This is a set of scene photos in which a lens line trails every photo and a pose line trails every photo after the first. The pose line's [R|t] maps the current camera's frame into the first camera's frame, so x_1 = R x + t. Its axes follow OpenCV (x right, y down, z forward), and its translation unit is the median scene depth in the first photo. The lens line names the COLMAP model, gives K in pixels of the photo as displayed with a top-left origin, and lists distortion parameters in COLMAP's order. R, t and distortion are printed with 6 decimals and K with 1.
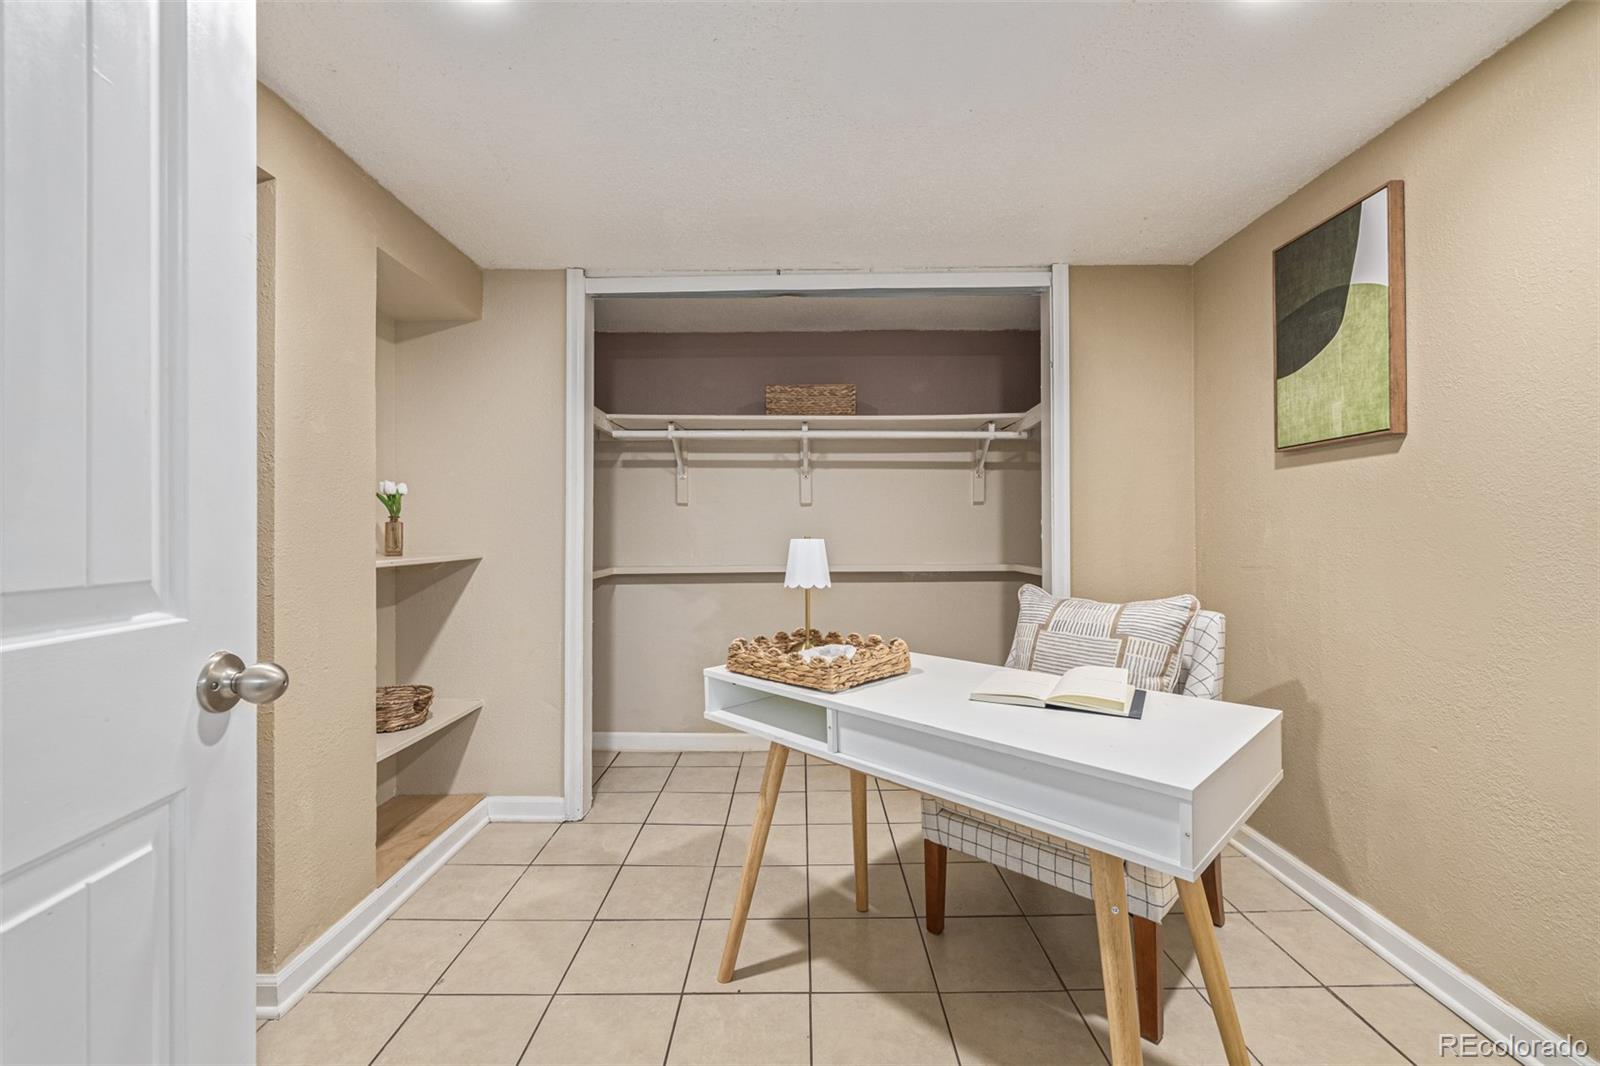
lens RADIAL K [[675.7, 0, 800.0], [0, 675.7, 533.0], [0, 0, 1]] dist [-0.000692, -0.000158]
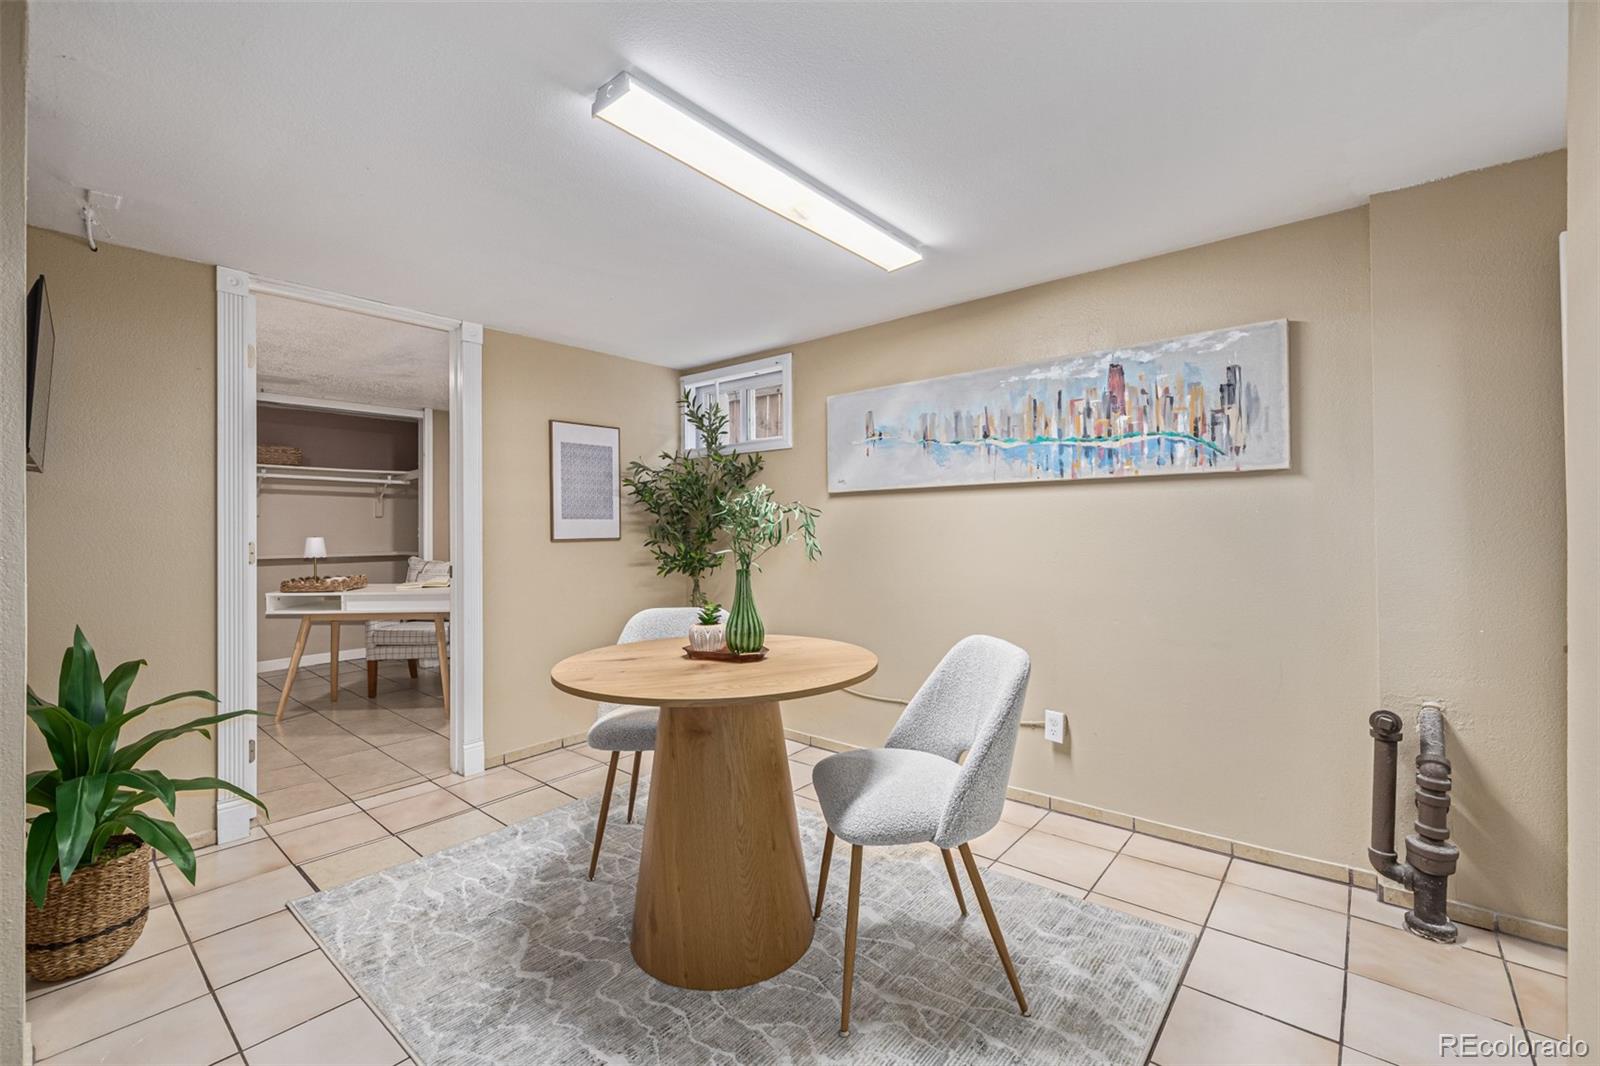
lens RADIAL K [[675.7, 0, 800.0], [0, 675.7, 533.0], [0, 0, 1]] dist [-0.000692, -0.000158]
pose [[0.649159, 0.000587, 0.760653, -0.423381], [-0.004760, 0.999983, 0.003290, -0.016538], [-0.760638, -0.005756, 0.649151, -1.140147]]
